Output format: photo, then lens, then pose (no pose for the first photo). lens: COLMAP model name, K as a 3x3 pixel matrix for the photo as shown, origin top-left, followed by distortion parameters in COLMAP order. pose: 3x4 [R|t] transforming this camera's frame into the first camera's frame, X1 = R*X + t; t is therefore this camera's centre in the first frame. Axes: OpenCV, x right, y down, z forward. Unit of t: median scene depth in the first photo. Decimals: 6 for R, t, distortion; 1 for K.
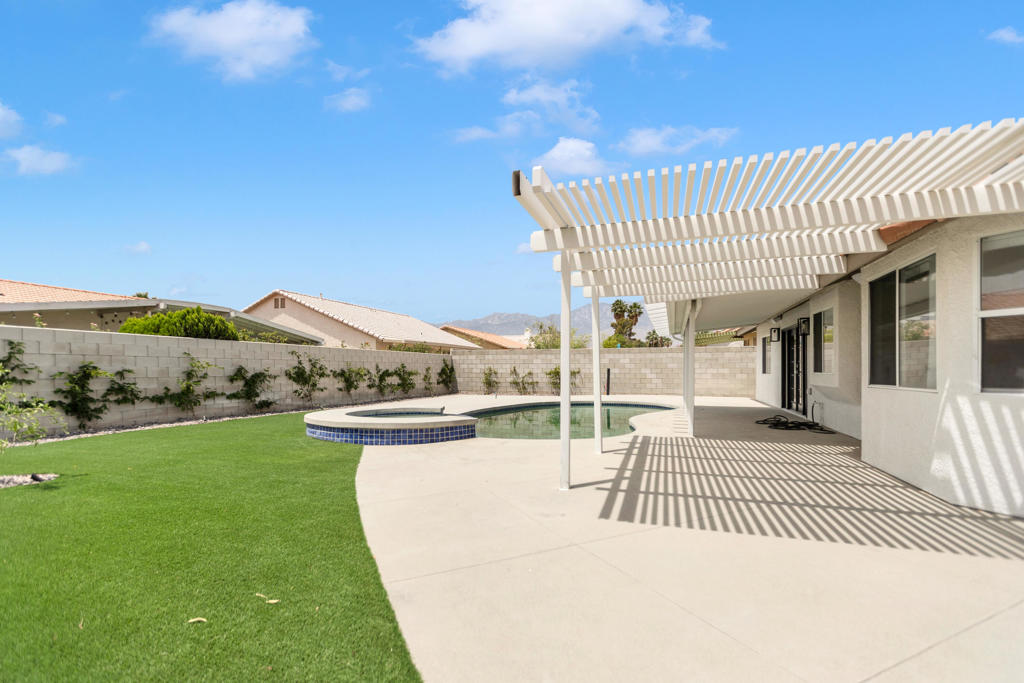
lens RADIAL K [[469.1, 0, 507.0], [0, 469.1, 366.4], [0, 0, 1]] dist [-0.000159, -0.000120]
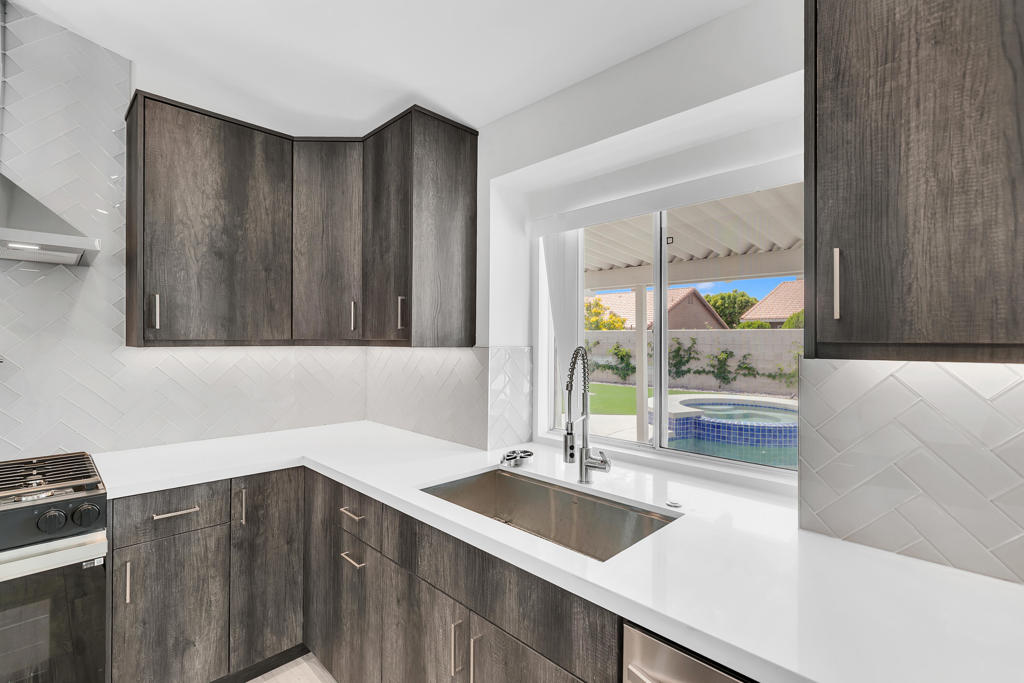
lens RADIAL K [[463.9, 0, 512.3], [0, 463.9, 339.3], [0, 0, 1]] dist [0.000751, -0.000437]
pose [[-0.432466, 0.001614, -0.901649, 0.499277], [0.002686, 0.999996, 0.000501, -0.024930], [0.901646, -0.002205, -0.432468, 0.563025]]
